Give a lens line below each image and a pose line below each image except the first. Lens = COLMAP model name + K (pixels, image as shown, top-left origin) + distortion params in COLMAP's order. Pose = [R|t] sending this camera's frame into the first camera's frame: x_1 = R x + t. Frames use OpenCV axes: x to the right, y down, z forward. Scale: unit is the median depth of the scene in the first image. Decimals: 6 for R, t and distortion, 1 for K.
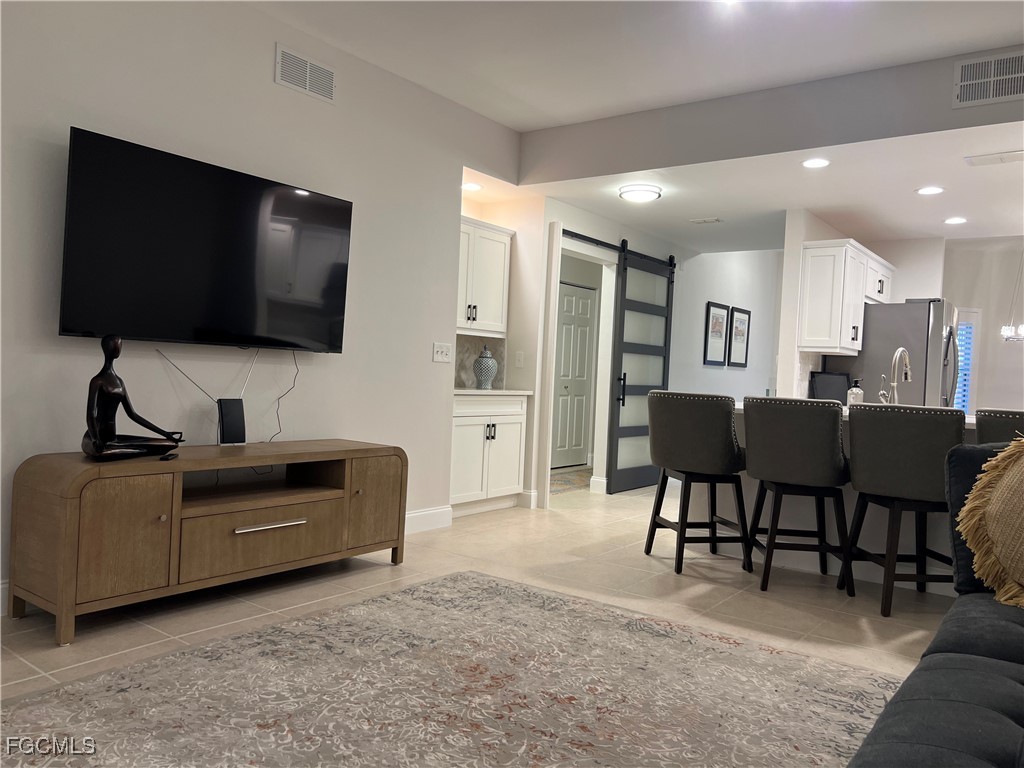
lens RADIAL K [[777.5, 0, 510.8], [0, 777.5, 389.0], [0, 0, 1]] dist [0.052388, -0.058909]
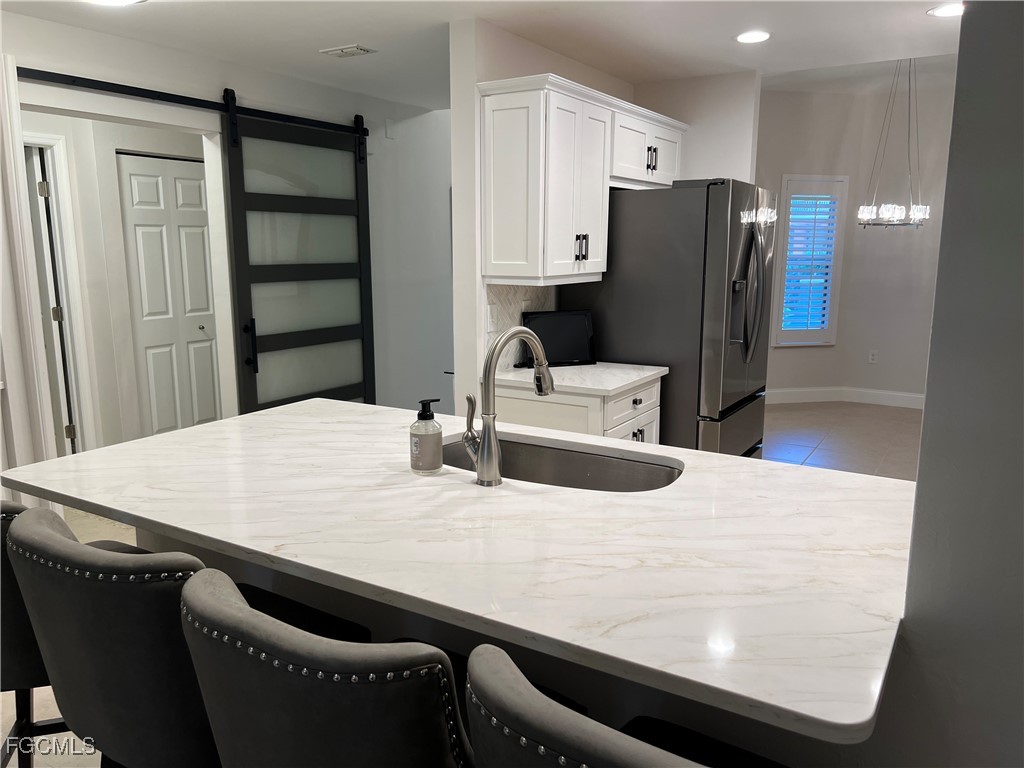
lens RADIAL K [[777.5, 0, 508.5], [0, 777.5, 376.5], [0, 0, 1]] dist [0.052388, -0.058909]
pose [[0.995004, -0.059619, 0.080074, 0.333296], [0.047205, 0.987734, 0.148840, -0.064917], [-0.087966, -0.144316, 0.985614, 0.425269]]
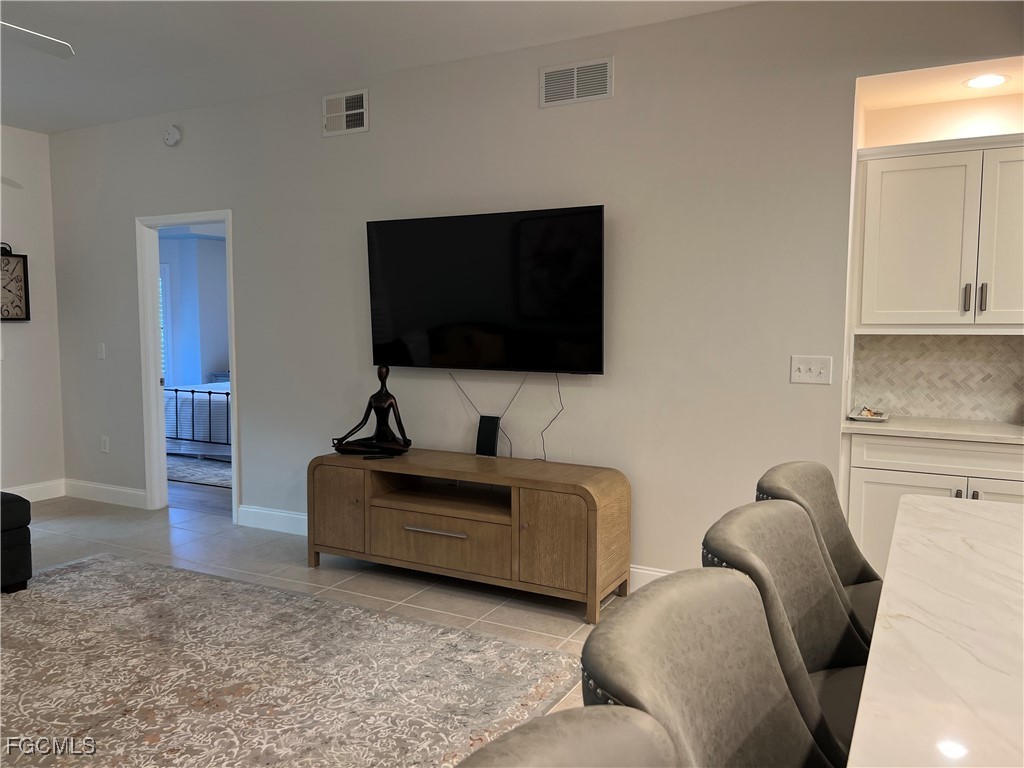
lens RADIAL K [[777.5, 0, 506.9], [0, 777.5, 382.9], [0, 0, 1]] dist [0.052388, -0.058909]
pose [[0.139069, 0.030557, -0.989811, 0.775463], [-0.017063, 0.999449, 0.028457, -0.069964], [0.990136, 0.012932, 0.139514, 0.895672]]
